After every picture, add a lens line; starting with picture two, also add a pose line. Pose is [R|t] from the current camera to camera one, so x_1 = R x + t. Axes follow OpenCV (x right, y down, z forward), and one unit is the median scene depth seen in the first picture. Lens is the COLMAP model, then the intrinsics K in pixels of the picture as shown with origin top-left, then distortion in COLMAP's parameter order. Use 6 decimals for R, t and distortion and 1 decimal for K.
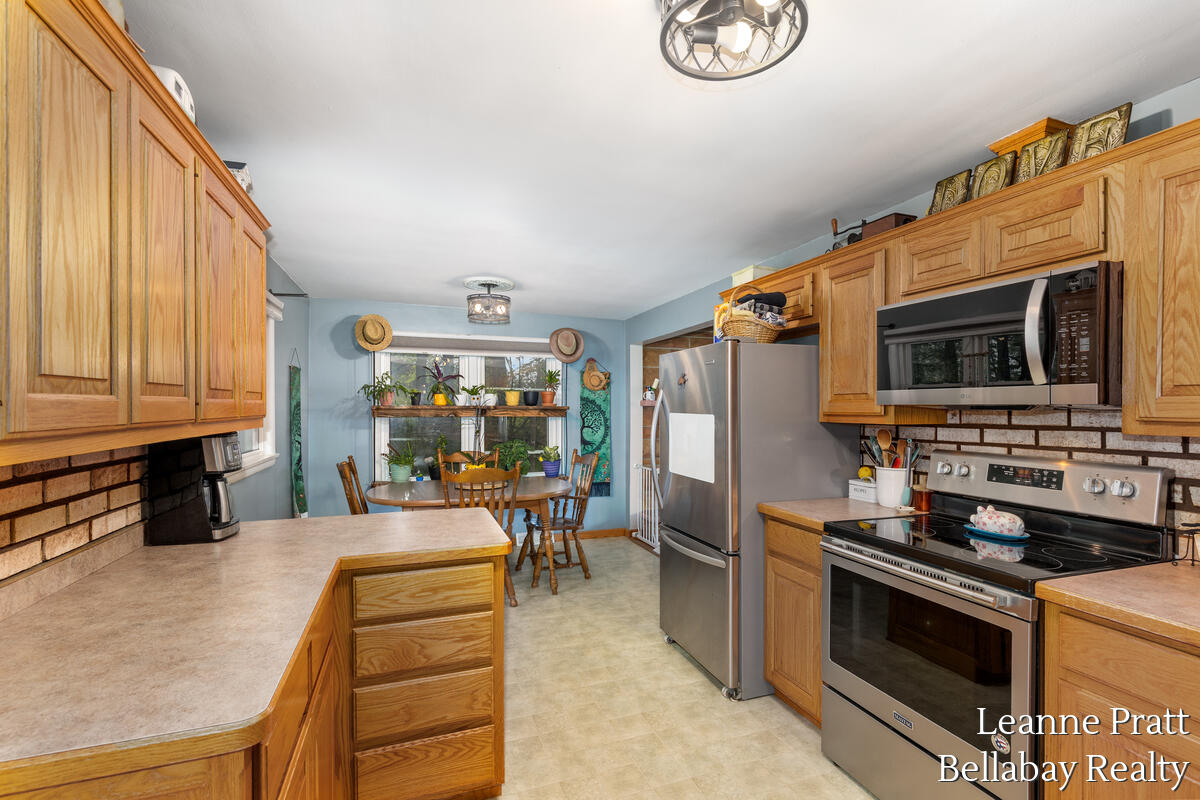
lens RADIAL K [[554.7, 0, 602.3], [0, 554.7, 408.1], [0, 0, 1]] dist [-0.002069, -0.000782]
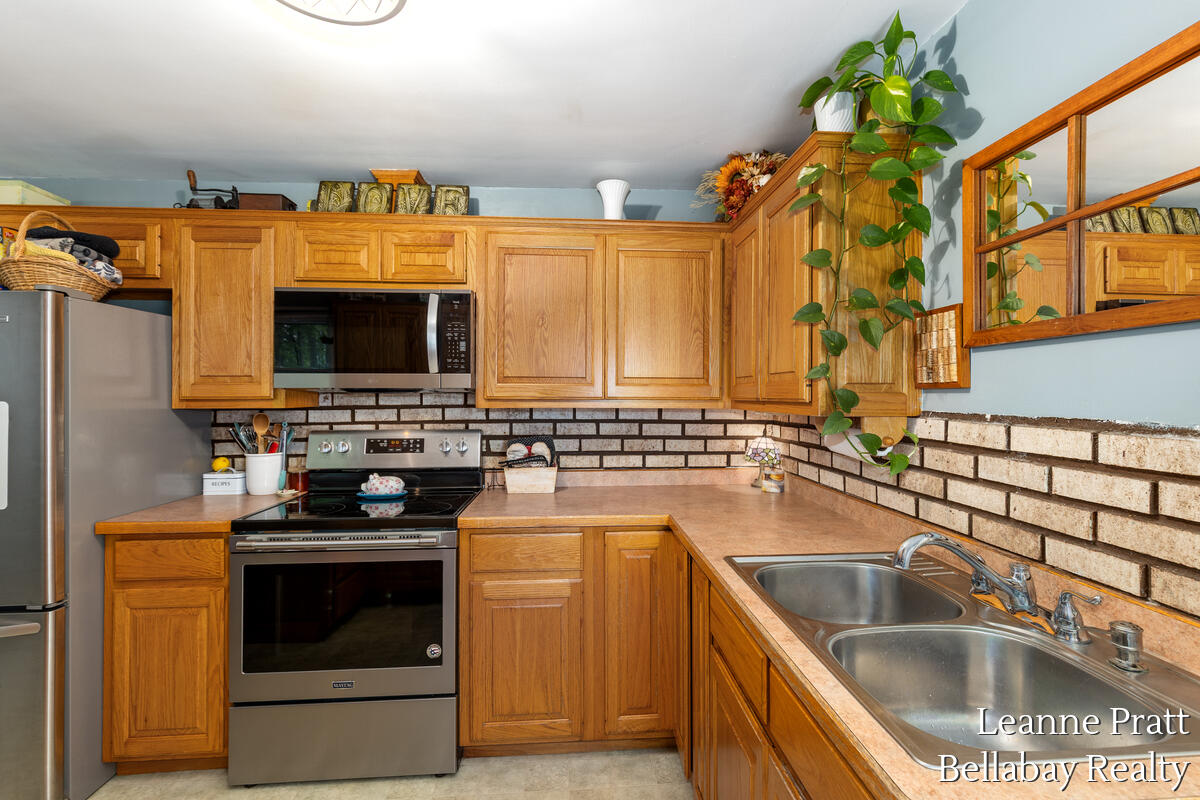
lens RADIAL K [[554.7, 0, 607.7], [0, 554.7, 392.7], [0, 0, 1]] dist [-0.002069, -0.000782]
pose [[0.240430, 0.001852, 0.970665, -0.317680], [0.004818, 0.999984, -0.003101, 0.008464], [-0.970655, 0.005422, 0.240417, 0.216270]]
